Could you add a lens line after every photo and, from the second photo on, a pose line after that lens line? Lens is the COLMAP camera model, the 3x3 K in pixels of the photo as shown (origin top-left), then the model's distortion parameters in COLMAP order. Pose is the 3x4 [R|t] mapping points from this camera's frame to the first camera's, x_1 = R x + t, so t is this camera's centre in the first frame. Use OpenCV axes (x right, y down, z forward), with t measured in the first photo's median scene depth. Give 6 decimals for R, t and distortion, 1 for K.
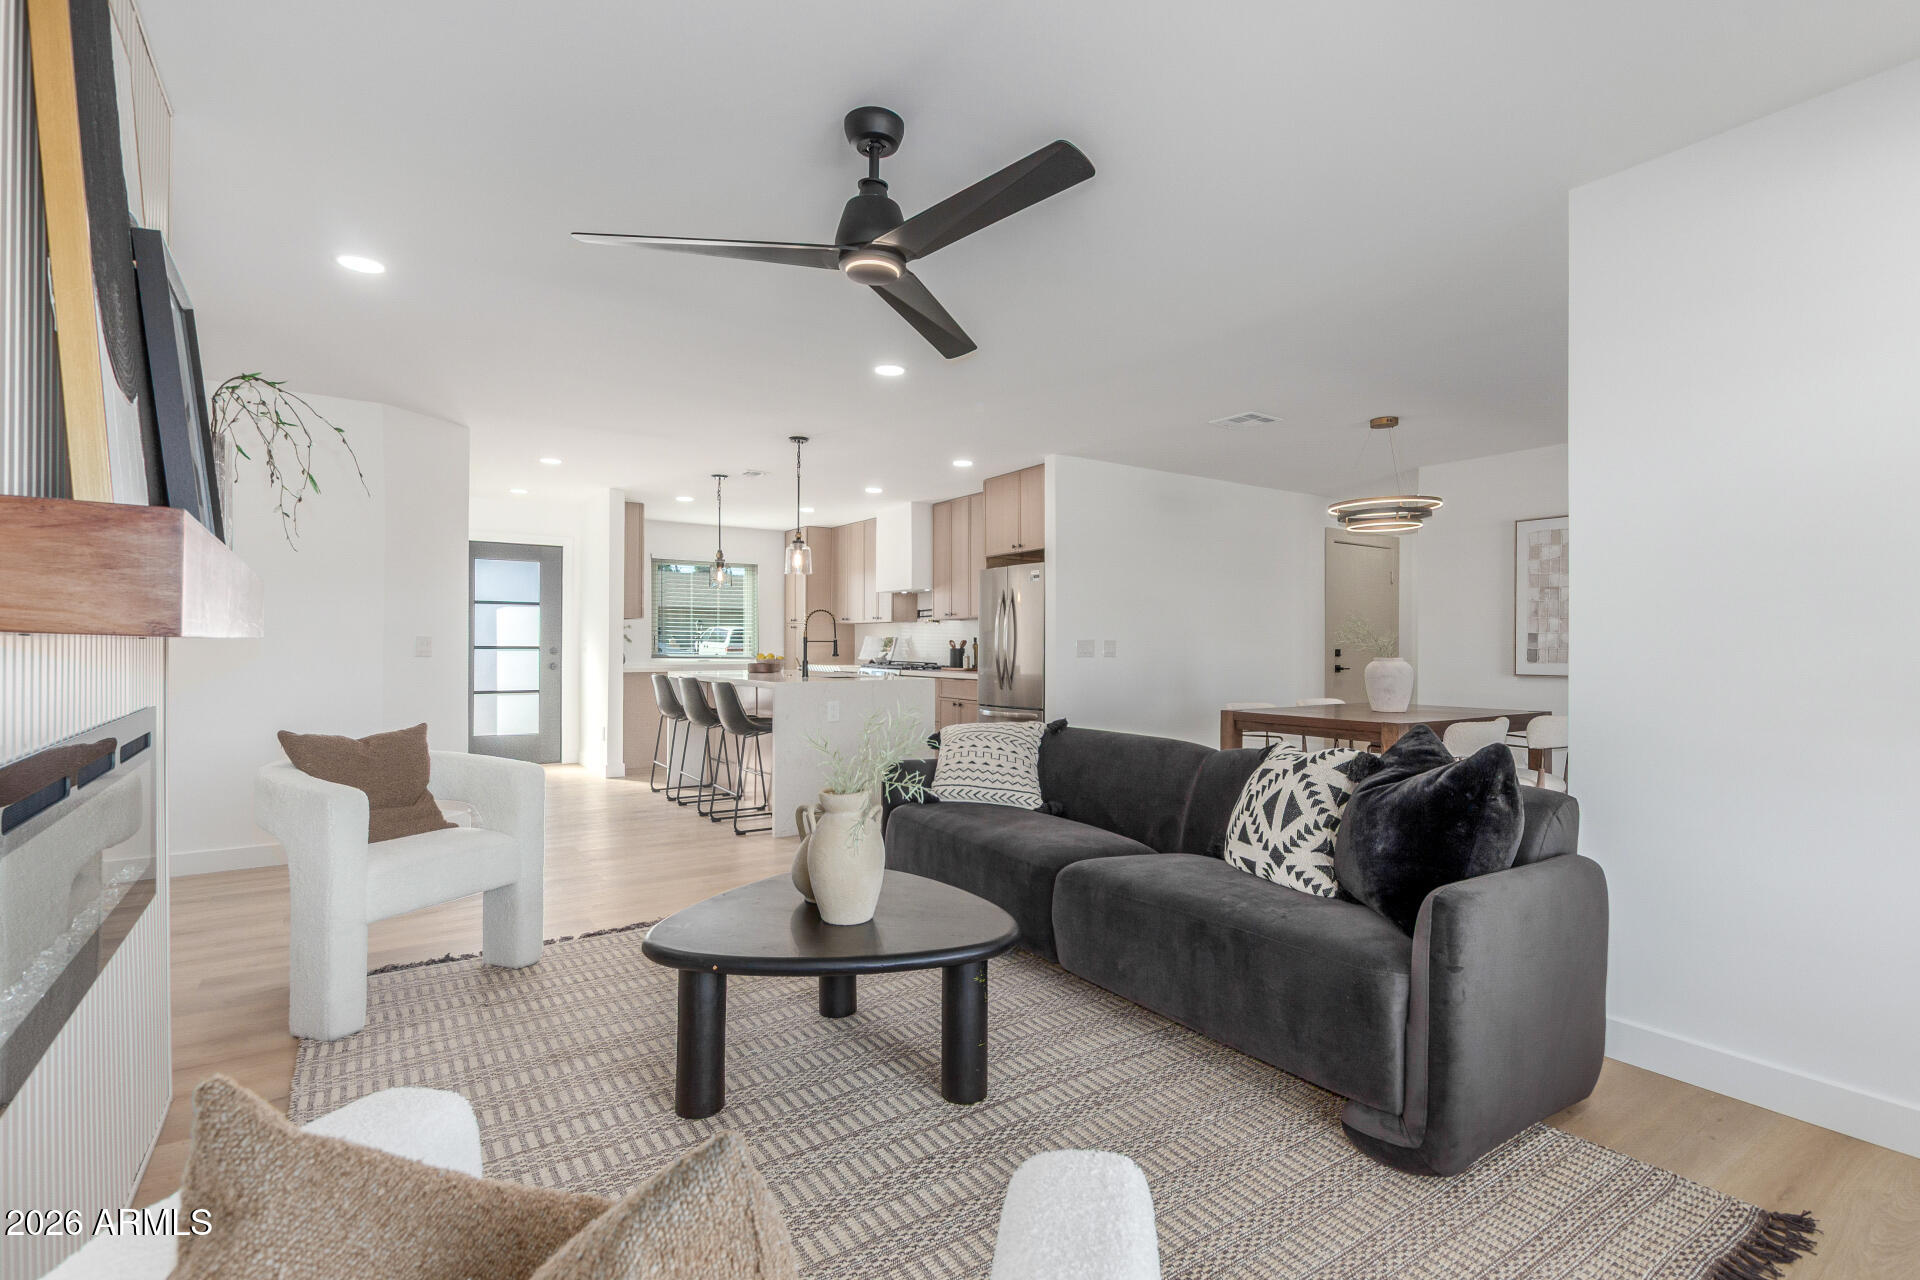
lens RADIAL K [[920.1, 0, 993.2], [0, 920.1, 652.5], [0, 0, 1]] dist [-0.001064, 0.000145]
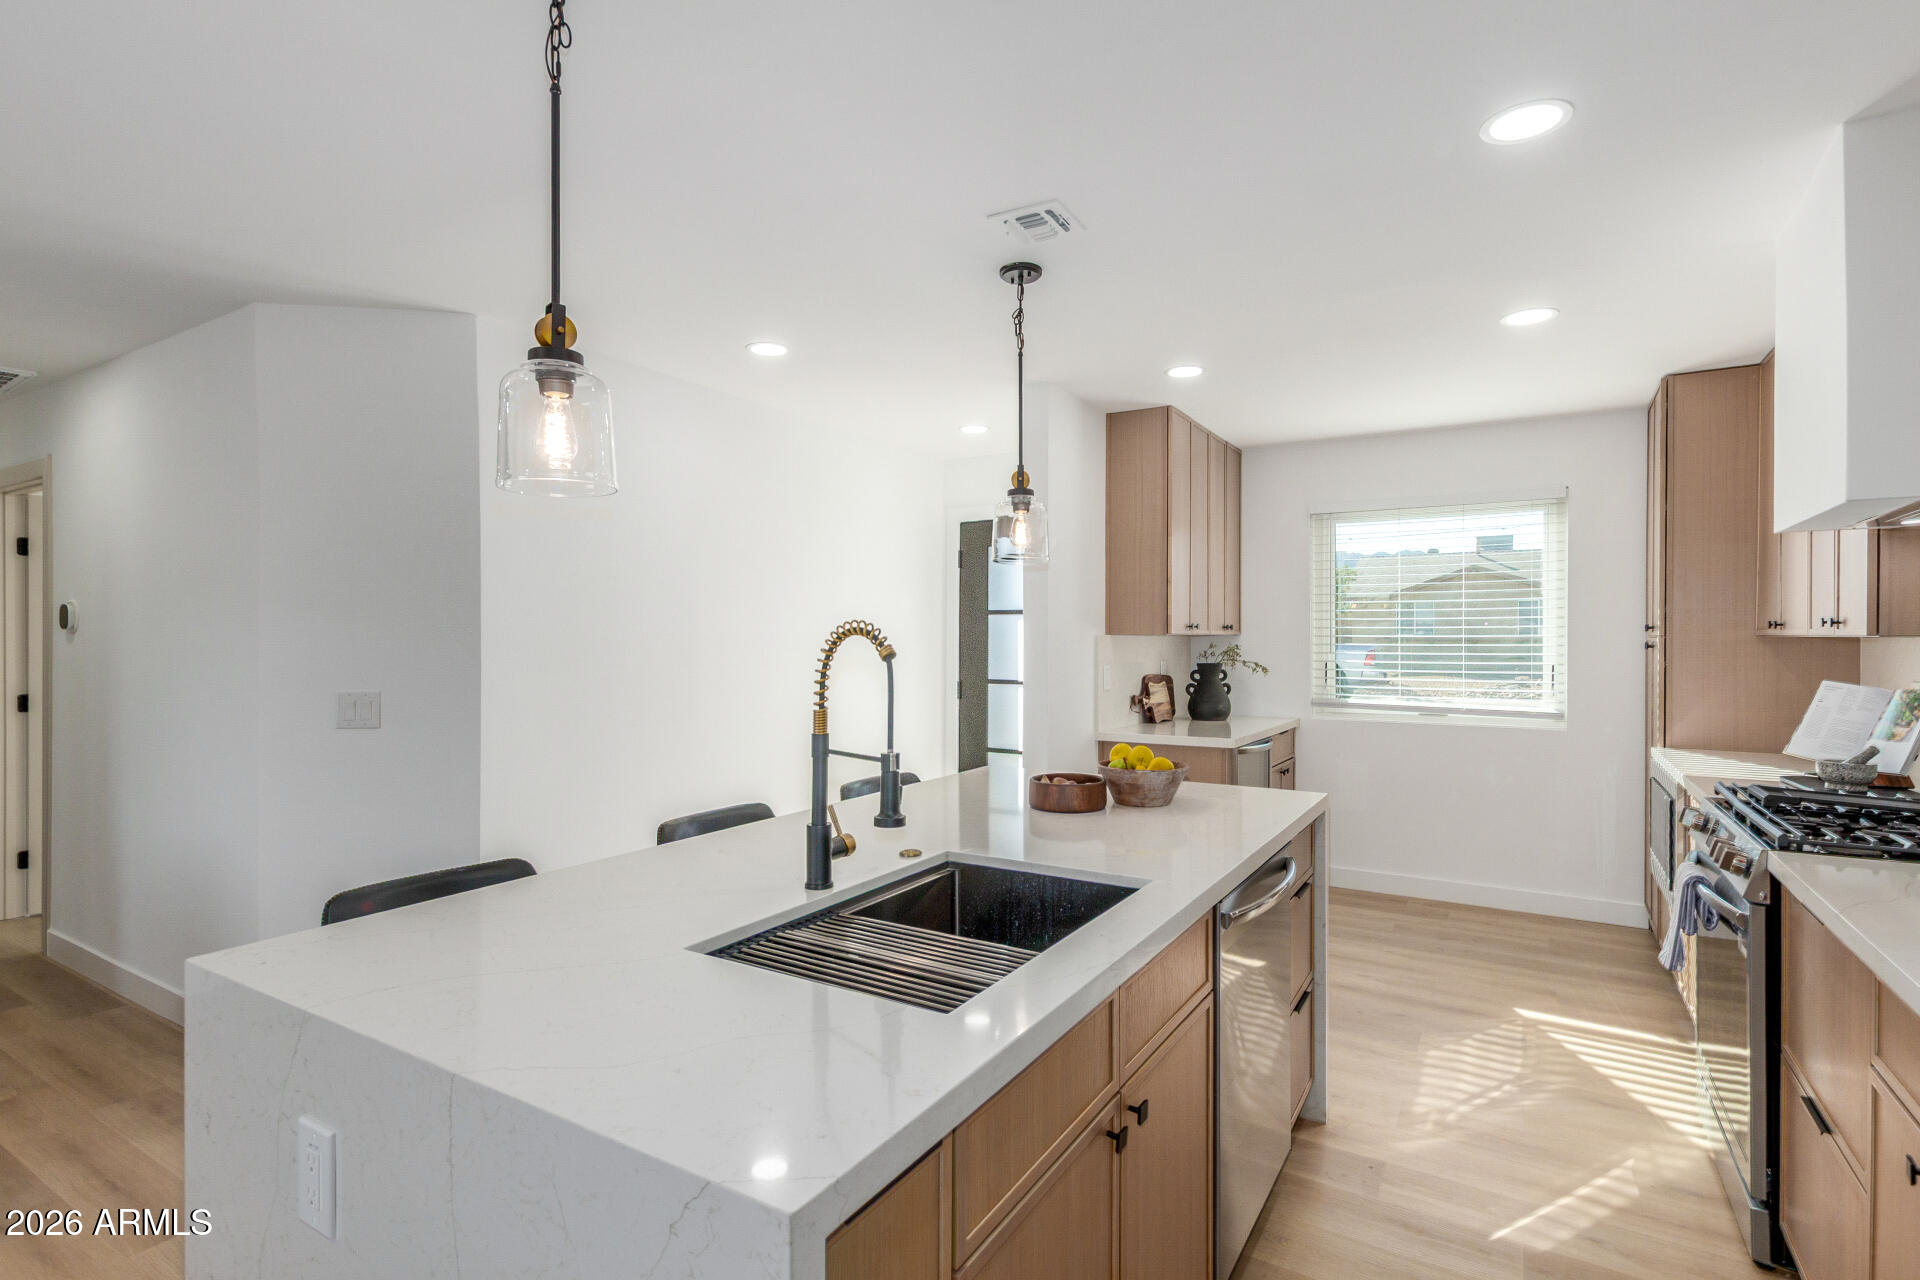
lens RADIAL K [[920.1, 0, 957.1], [0, 920.1, 636.0], [0, 0, 1]] dist [-0.001064, 0.000145]
pose [[0.387619, -0.005230, -0.921805, 0.036397], [-0.008571, 0.999920, -0.009278, -0.032026], [0.921780, 0.011497, 0.387543, 0.720100]]
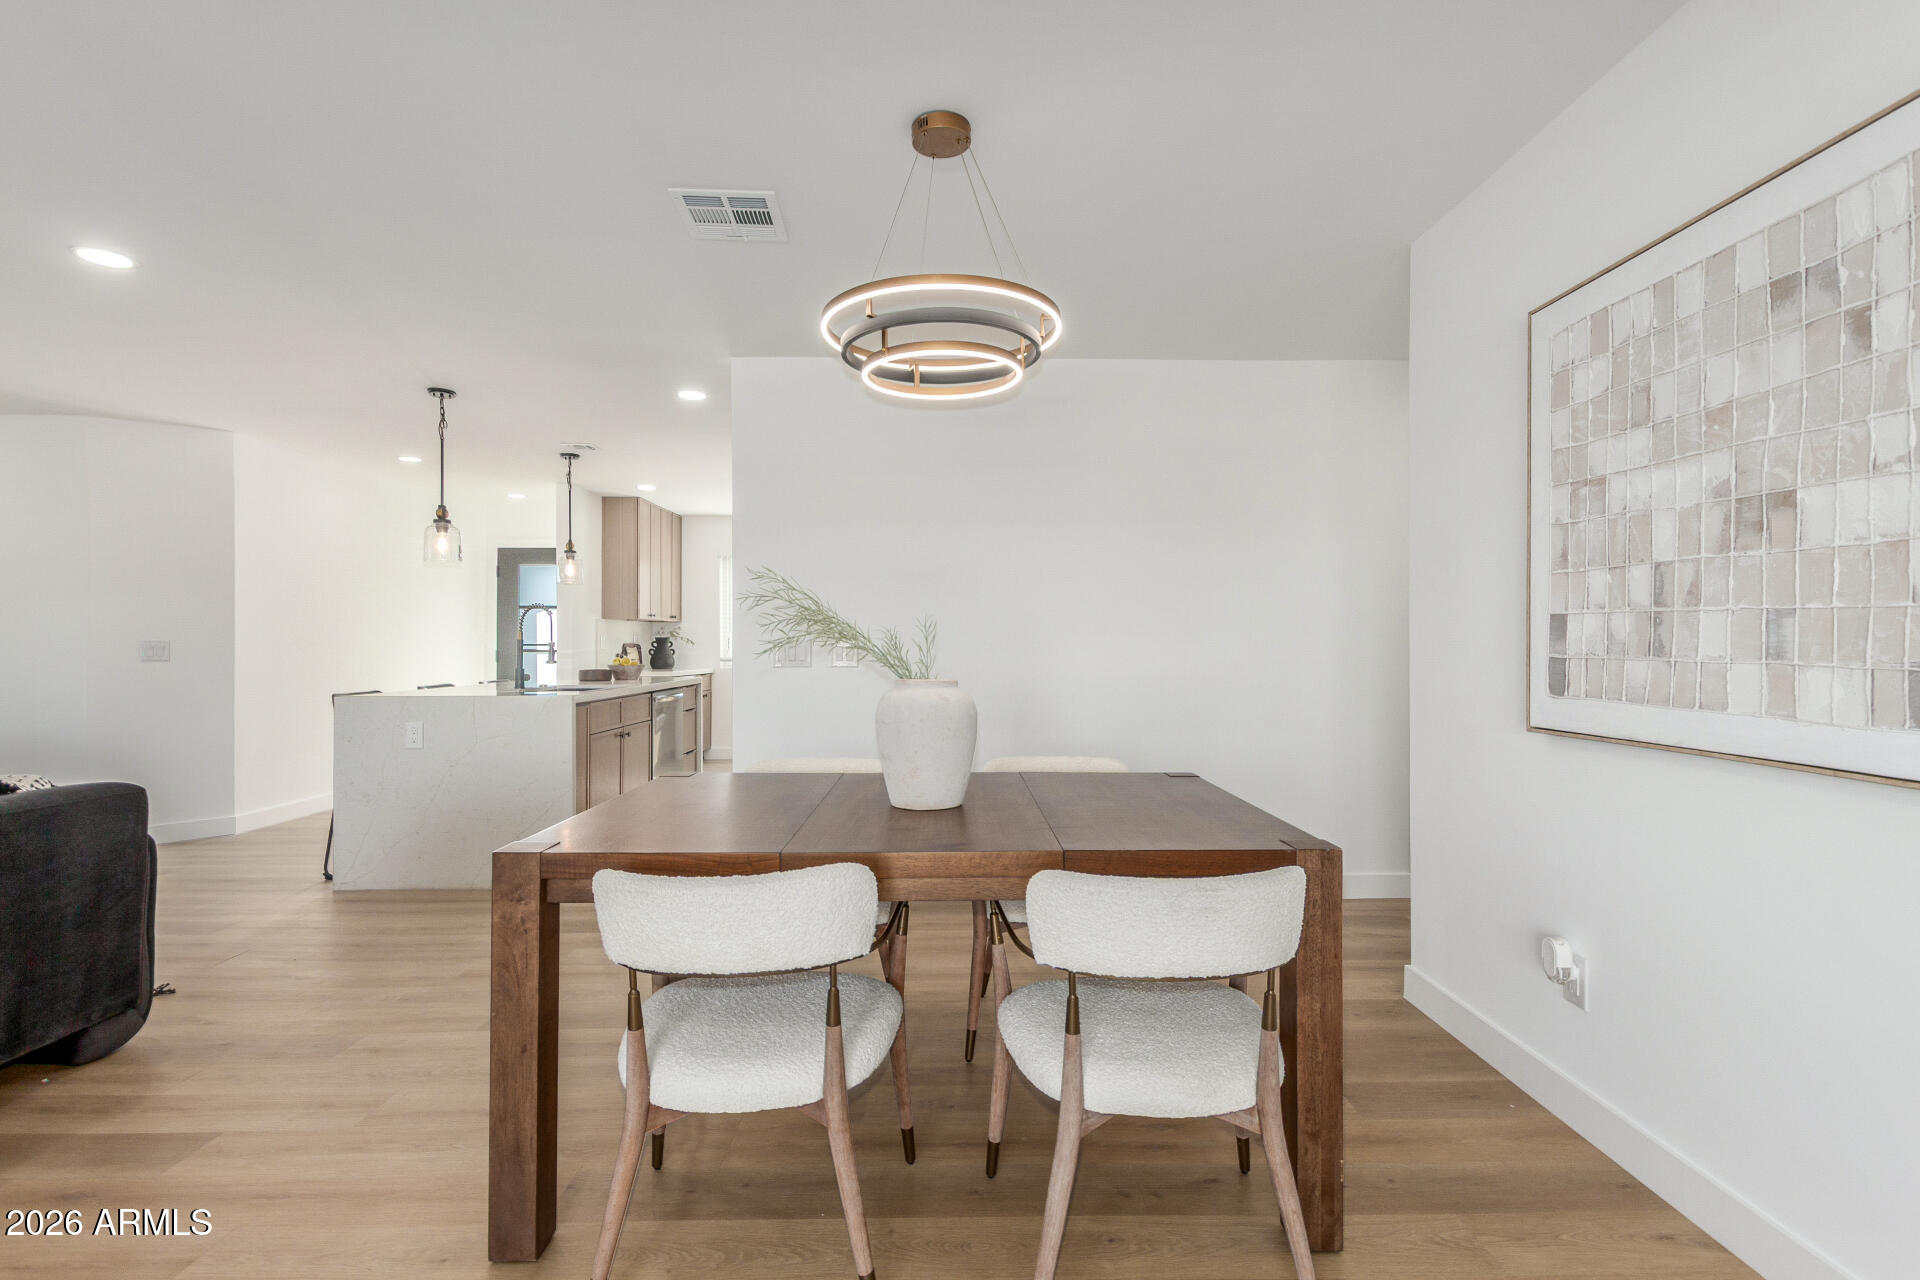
lens RADIAL K [[920.1, 0, 983.0], [0, 920.1, 640.0], [0, 0, 1]] dist [-0.001064, 0.000145]
pose [[0.829880, -0.006359, -0.557906, 0.446149], [-0.000939, 0.999918, -0.012793, -0.004733], [0.557942, 0.011140, 0.829805, 0.429963]]
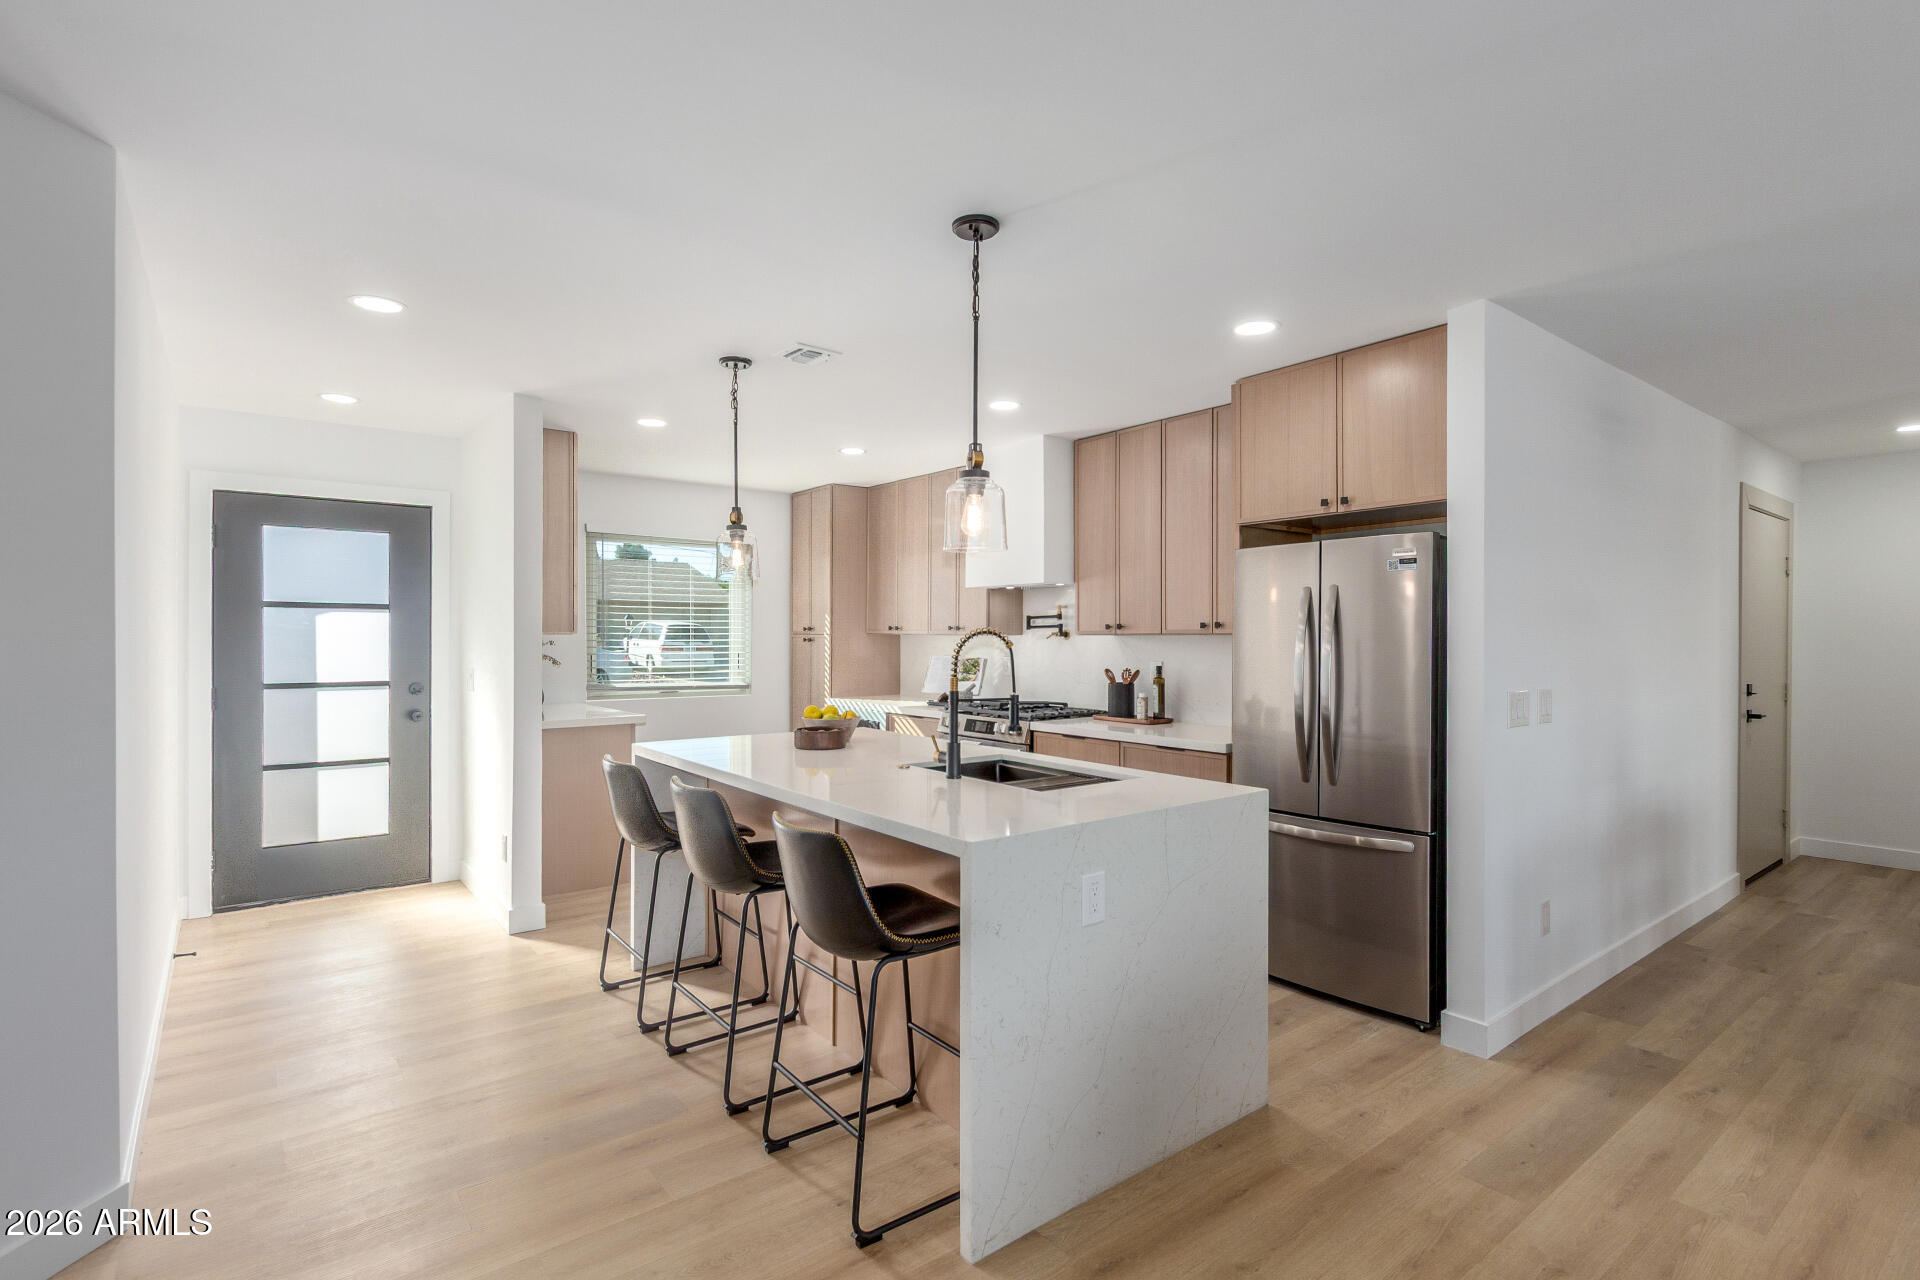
lens RADIAL K [[920.1, 0, 985.7], [0, 920.1, 648.1], [0, 0, 1]] dist [-0.001064, 0.000145]
pose [[0.997677, -0.002110, 0.068087, -0.169230], [0.001788, 0.999987, 0.004789, -0.030637], [-0.068096, -0.004656, 0.997668, 0.420737]]
